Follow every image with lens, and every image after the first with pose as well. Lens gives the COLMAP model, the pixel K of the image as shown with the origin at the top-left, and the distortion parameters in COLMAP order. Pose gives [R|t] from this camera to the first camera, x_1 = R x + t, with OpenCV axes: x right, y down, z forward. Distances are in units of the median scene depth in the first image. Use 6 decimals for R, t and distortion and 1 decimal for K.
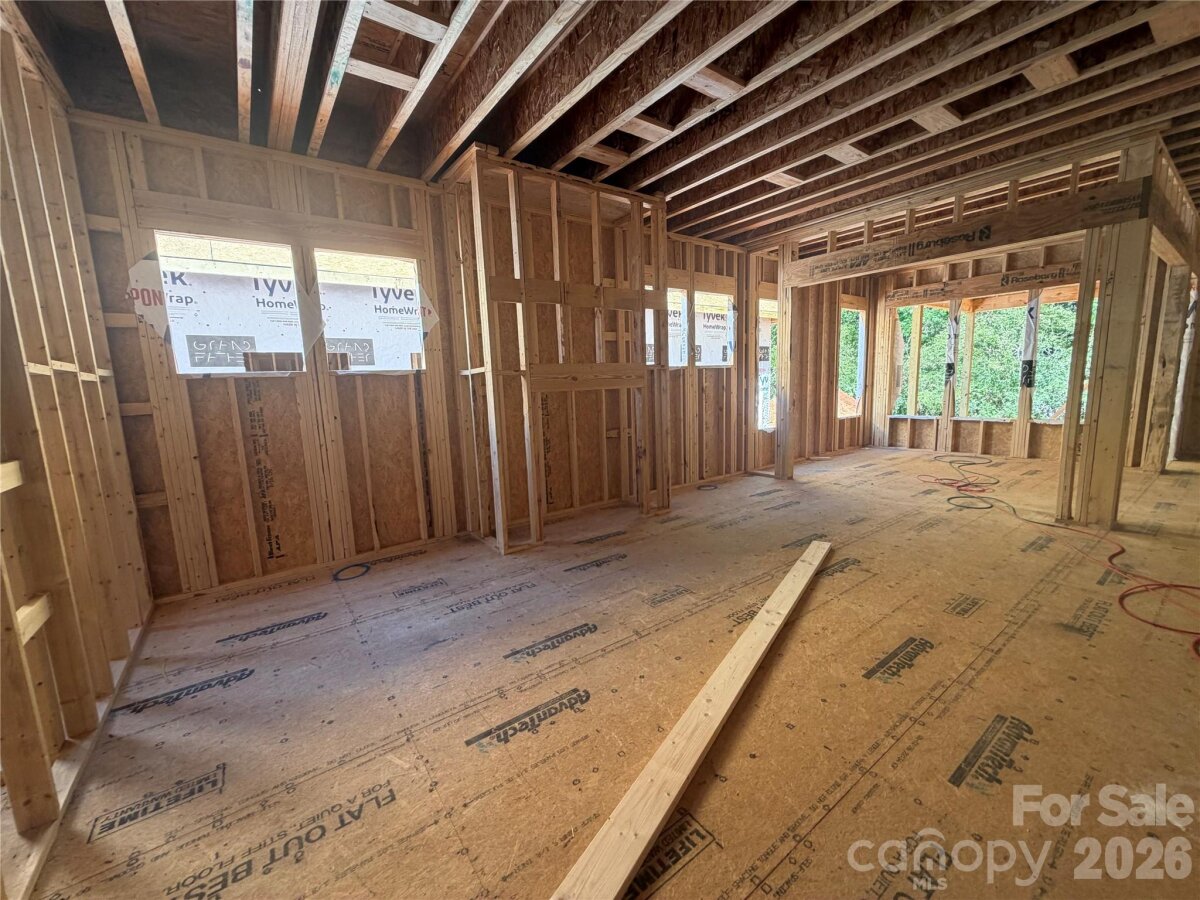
lens RADIAL K [[477.8, 0, 594.6], [0, 477.8, 448.8], [0, 0, 1]] dist [0.002270, 0.000148]
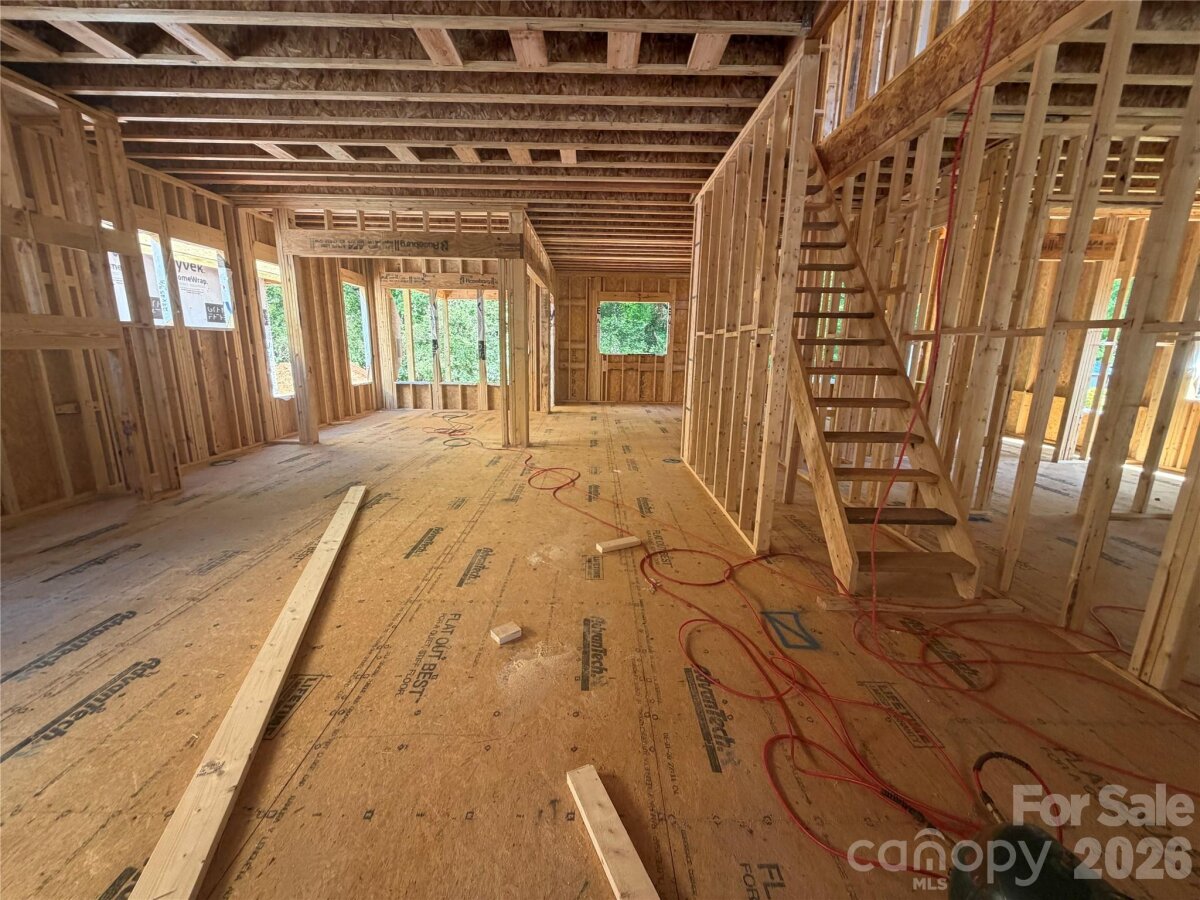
lens RADIAL K [[473.6, 0, 595.4], [0, 473.6, 449.4], [0, 0, 1]] dist [-0.002322, 0.000728]
pose [[0.581026, -0.128898, 0.803613, -0.100098], [0.075874, 0.991658, 0.104201, 0.021097], [-0.810340, 0.000430, 0.585959, -0.146077]]
